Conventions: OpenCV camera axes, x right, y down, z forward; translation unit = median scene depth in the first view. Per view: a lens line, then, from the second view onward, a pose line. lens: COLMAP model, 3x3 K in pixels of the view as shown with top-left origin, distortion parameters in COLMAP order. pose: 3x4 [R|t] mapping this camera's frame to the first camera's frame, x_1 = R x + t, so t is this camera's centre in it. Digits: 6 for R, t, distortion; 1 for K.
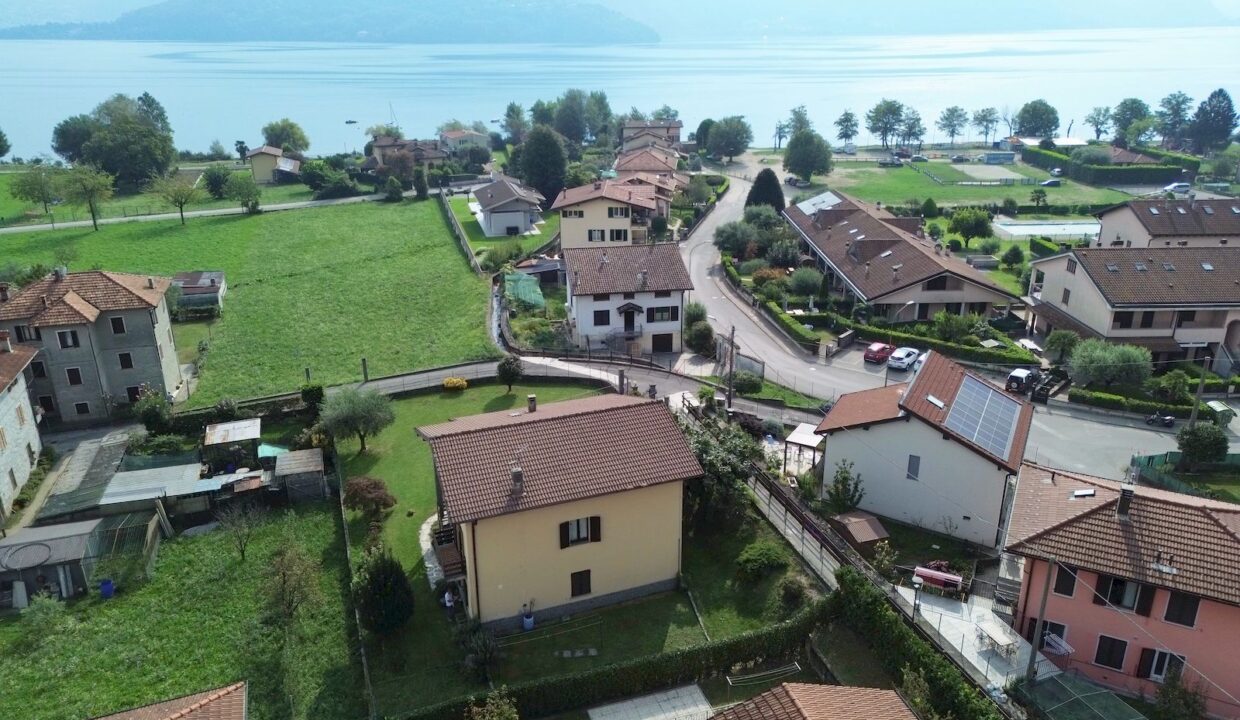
lens RADIAL K [[899.3, 0, 620.0], [0, 899.3, 360.0], [0, 0, 1]] dist [0.021431, 0.000395]
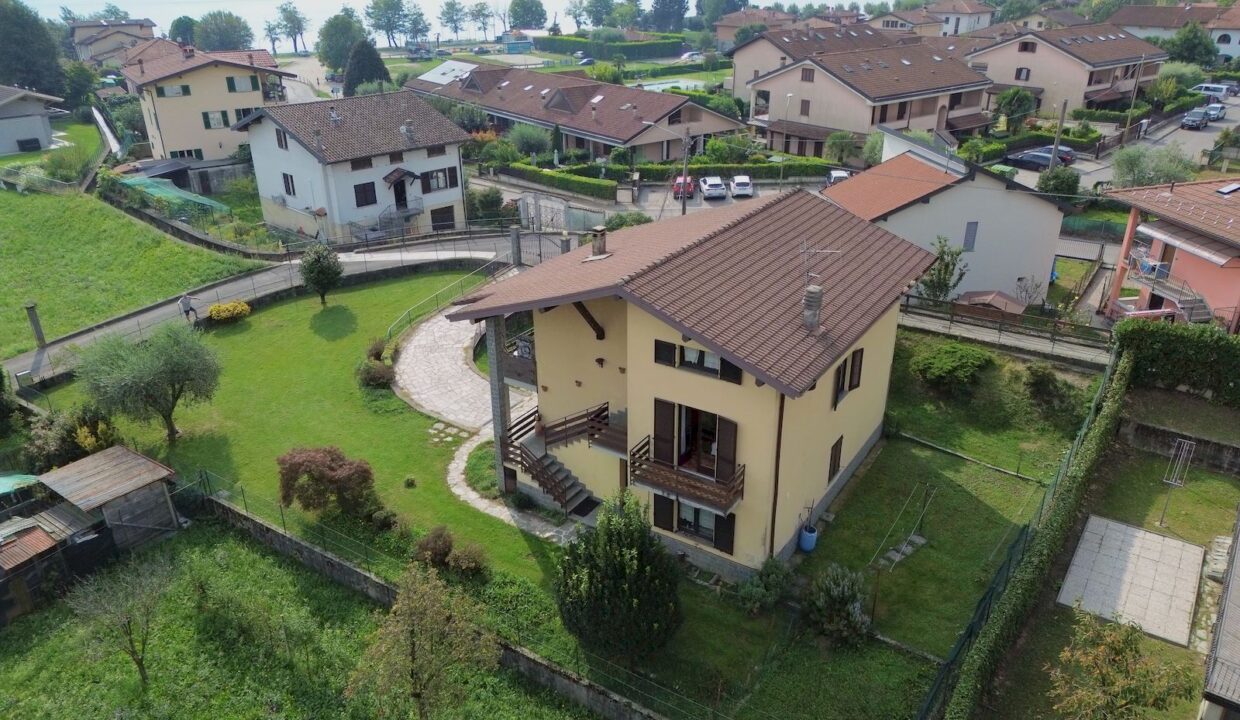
lens RADIAL K [[899.3, 0, 620.0], [0, 899.3, 360.0], [0, 0, 1]] dist [0.021431, 0.000395]
pose [[0.783551, -0.243062, 0.571812, -0.294981], [0.218067, 0.969343, 0.113226, 0.041190], [-0.581803, 0.035975, 0.812533, 0.321982]]
